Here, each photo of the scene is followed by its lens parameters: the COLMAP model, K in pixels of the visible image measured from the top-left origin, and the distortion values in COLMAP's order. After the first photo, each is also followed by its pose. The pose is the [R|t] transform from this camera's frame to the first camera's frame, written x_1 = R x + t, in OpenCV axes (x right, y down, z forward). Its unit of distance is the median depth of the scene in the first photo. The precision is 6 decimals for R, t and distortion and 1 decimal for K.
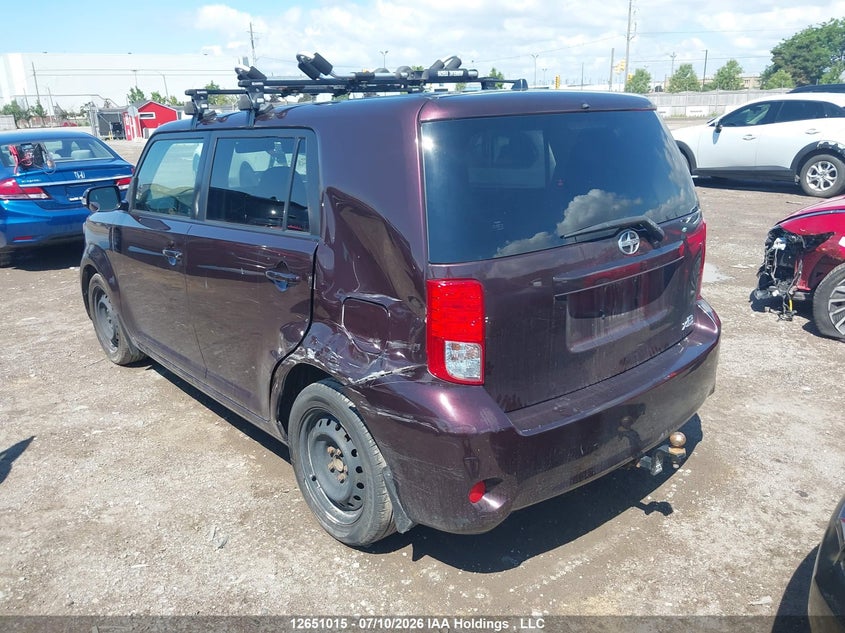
lens RADIAL K [[693.2, 0, 422.5], [0, 693.2, 316.5], [0, 0, 1]] dist [-0.004424, -0.011630]
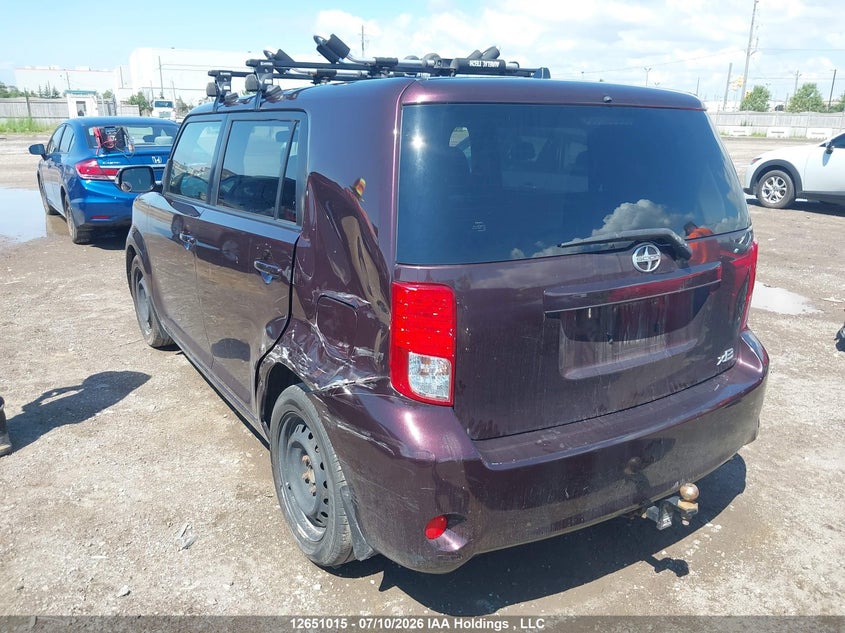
lens RADIAL K [[690.4, 0, 421.1], [0, 690.4, 315.5], [0, 0, 1]] dist [-0.010085, 0.001080]
pose [[0.987544, 0.083799, -0.133171, 0.113682], [-0.085132, 0.996360, -0.004339, -0.006615], [0.132323, 0.015622, 0.991084, 0.091892]]
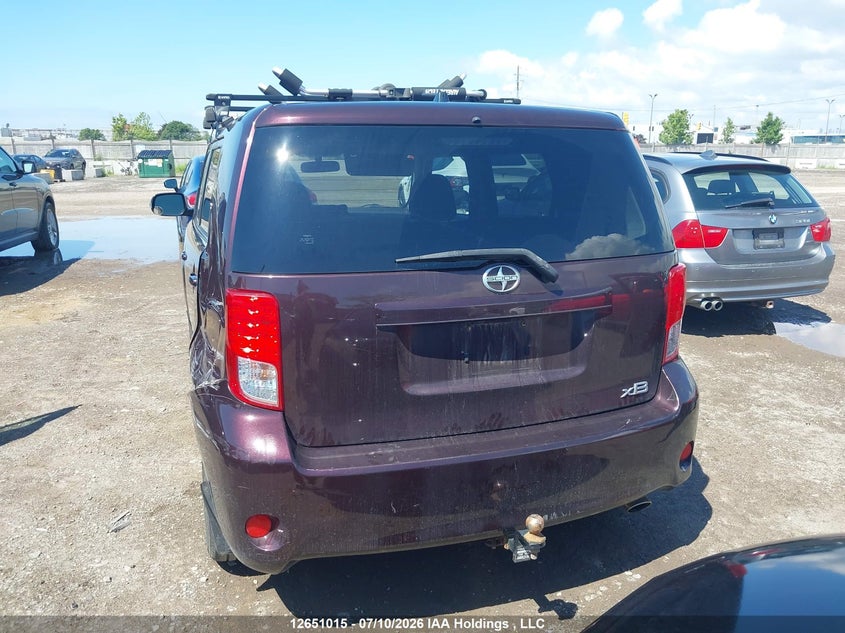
lens RADIAL K [[693.2, 0, 422.5], [0, 693.2, 316.5], [0, 0, 1]] dist [-0.004424, -0.011630]
pose [[0.926371, 0.117804, -0.357713, 0.426481], [-0.137949, 0.989947, -0.031233, -0.016550], [0.350437, 0.078279, 0.933309, 0.146317]]
